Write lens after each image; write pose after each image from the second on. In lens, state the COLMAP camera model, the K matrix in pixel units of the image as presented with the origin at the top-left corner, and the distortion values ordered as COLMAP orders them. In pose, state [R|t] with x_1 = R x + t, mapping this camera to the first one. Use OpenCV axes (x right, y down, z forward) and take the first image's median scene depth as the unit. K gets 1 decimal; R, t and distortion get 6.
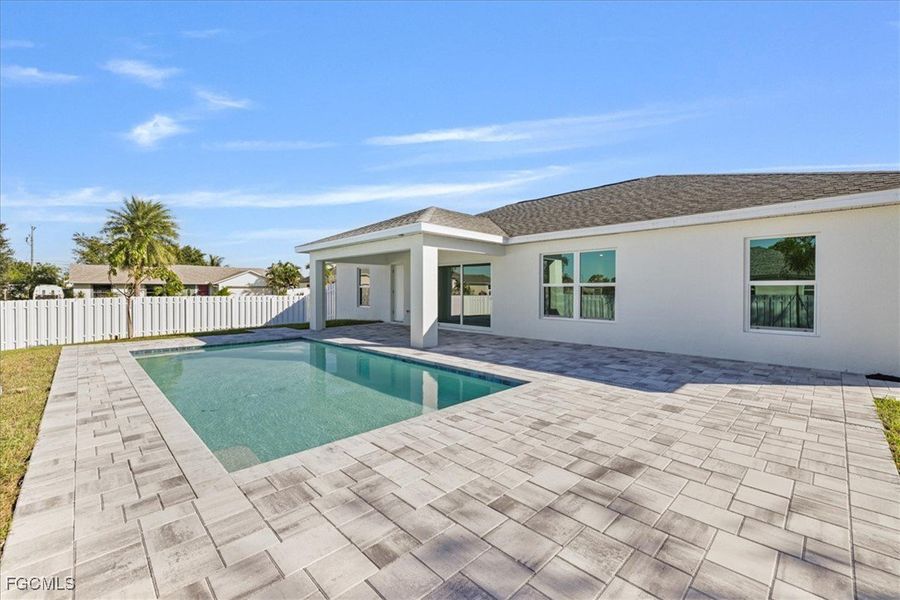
lens RADIAL K [[378.5, 0, 446.5], [0, 378.5, 290.4], [0, 0, 1]] dist [-0.001278, -0.000115]
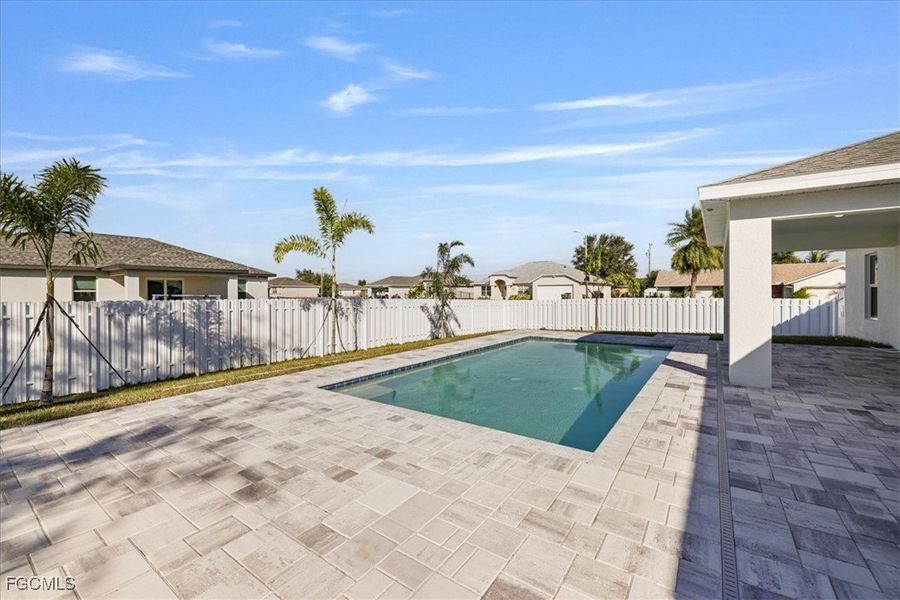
lens RADIAL K [[378.5, 0, 446.5], [0, 378.5, 290.4], [0, 0, 1]] dist [-0.001278, -0.000115]
pose [[0.176009, -0.006967, -0.984364, 0.456589], [0.003299, 0.999974, -0.006487, -0.000847], [0.984383, -0.002105, 0.176027, 0.410399]]
